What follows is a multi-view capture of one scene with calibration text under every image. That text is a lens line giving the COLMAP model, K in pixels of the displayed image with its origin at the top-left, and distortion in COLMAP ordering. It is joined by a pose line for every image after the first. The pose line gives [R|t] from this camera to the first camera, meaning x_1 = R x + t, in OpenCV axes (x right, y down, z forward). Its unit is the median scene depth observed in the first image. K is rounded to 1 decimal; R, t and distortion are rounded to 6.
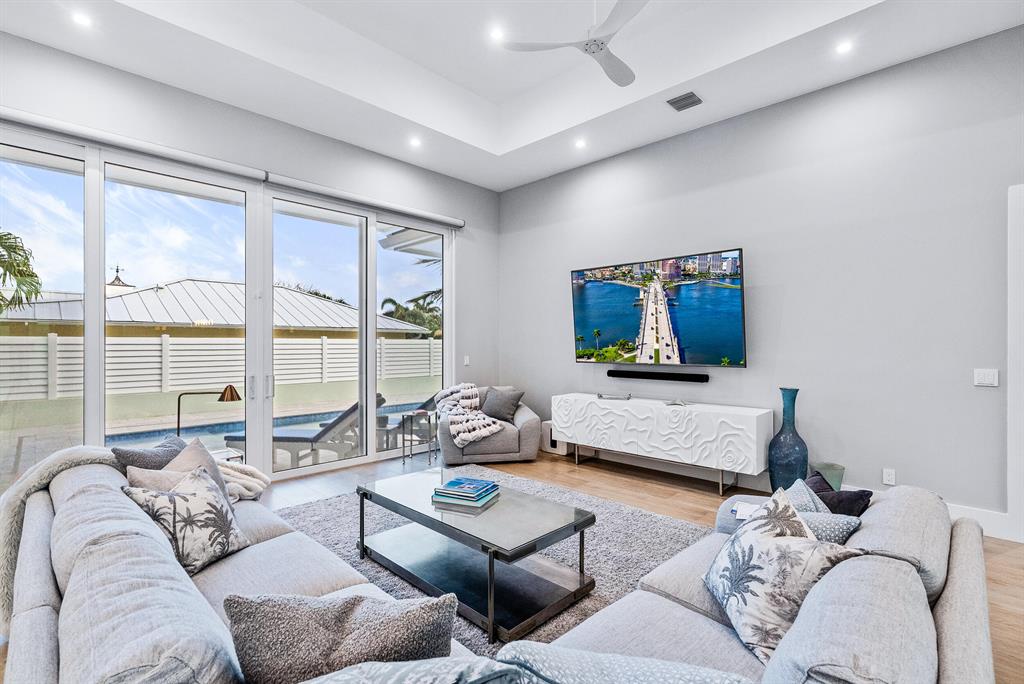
lens RADIAL K [[465.2, 0, 511.6], [0, 465.2, 342.7], [0, 0, 1]] dist [-0.016592, 0.000310]
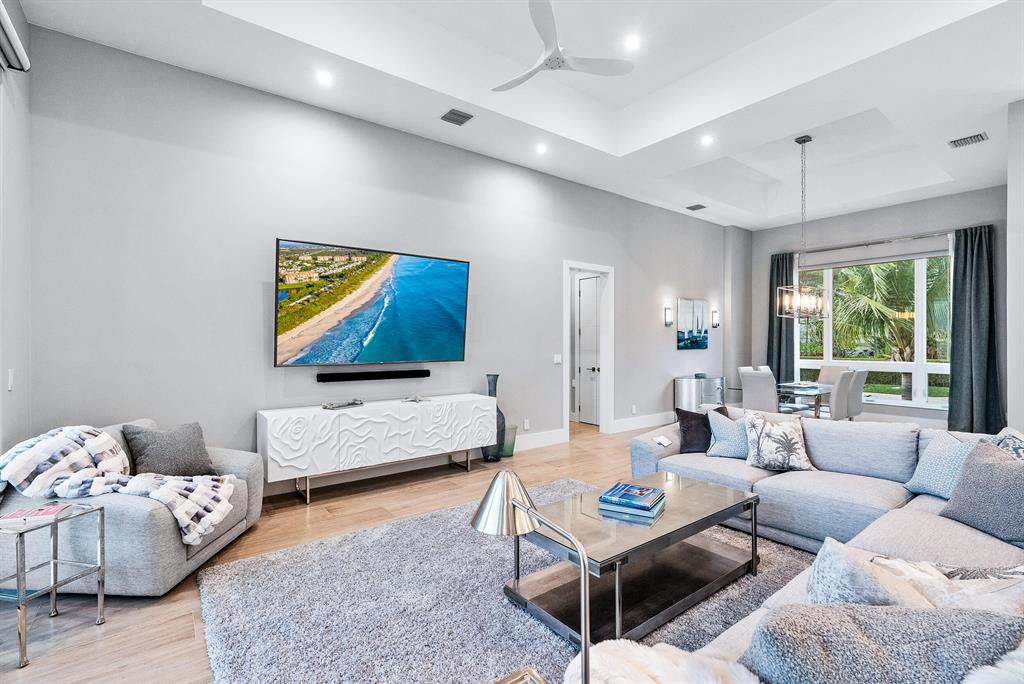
lens RADIAL K [[465.2, 0, 513.5], [0, 465.2, 340.4], [0, 0, 1]] dist [-0.016592, 0.000310]
pose [[0.149550, 0.002614, 0.988751, -0.633148], [-0.001621, 0.999996, -0.002399, 0.002915], [-0.988753, -0.001244, 0.149553, 0.659752]]
